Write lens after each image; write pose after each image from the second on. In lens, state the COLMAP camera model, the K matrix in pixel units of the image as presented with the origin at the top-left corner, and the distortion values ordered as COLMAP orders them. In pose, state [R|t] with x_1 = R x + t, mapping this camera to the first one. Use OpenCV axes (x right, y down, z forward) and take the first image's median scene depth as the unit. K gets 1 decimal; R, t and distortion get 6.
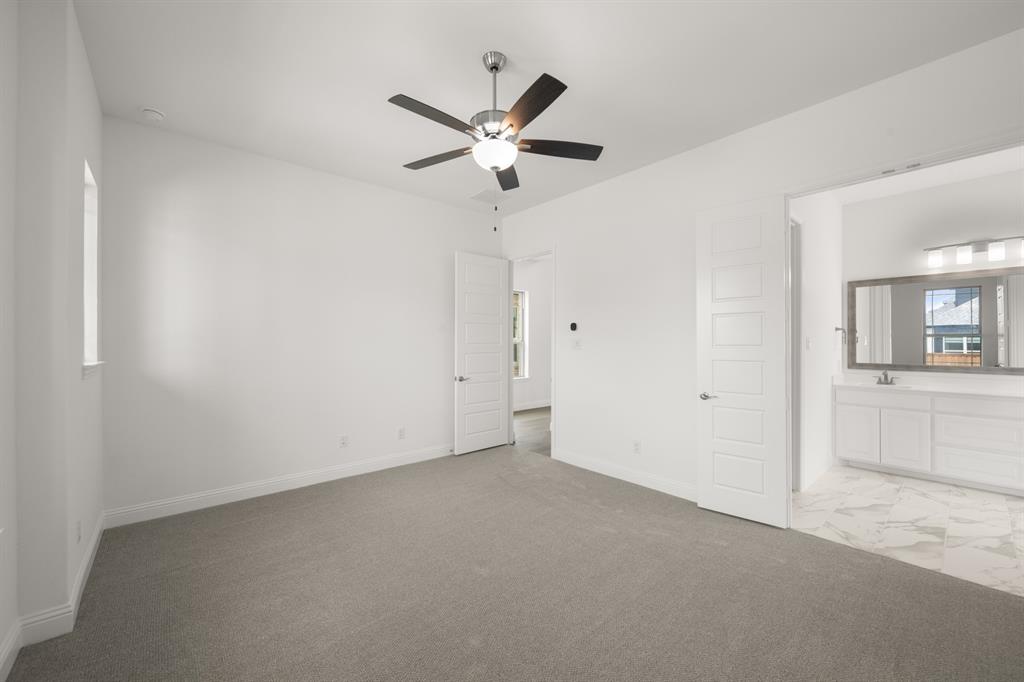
lens RADIAL K [[398.9, 0, 511.4], [0, 398.9, 341.0], [0, 0, 1]] dist [0.000053, 0.000474]
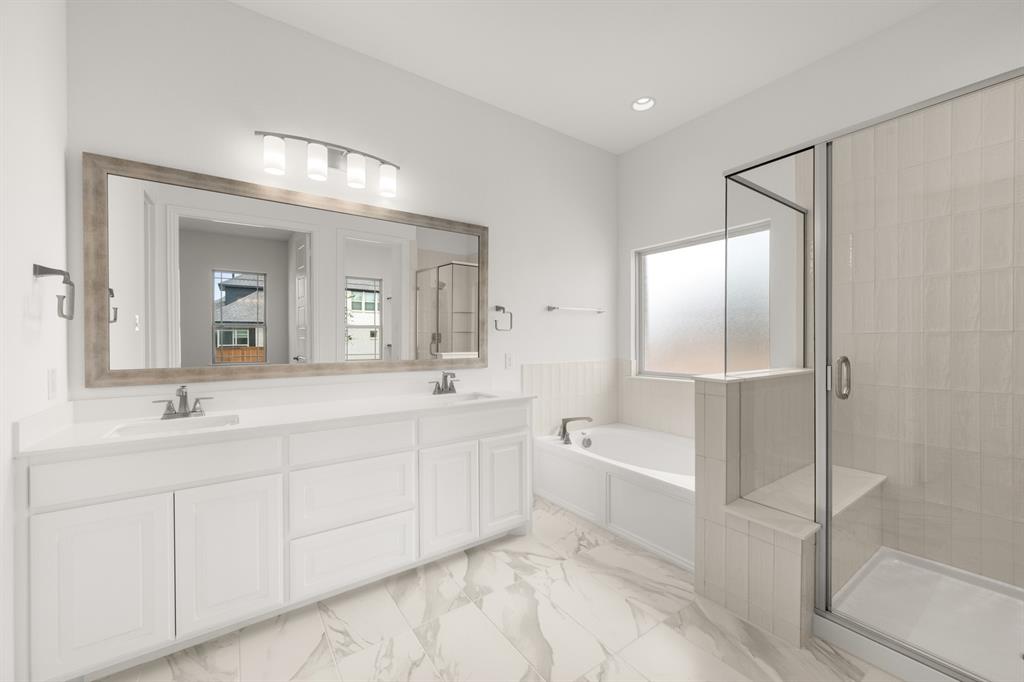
lens RADIAL K [[398.9, 0, 511.4], [0, 398.9, 341.0], [0, 0, 1]] dist [0.000053, 0.000474]
pose [[0.088527, 0.003367, 0.996068, 0.518372], [0.004256, 0.999984, -0.003758, 0.029506], [-0.996065, 0.004572, 0.088511, 0.582781]]
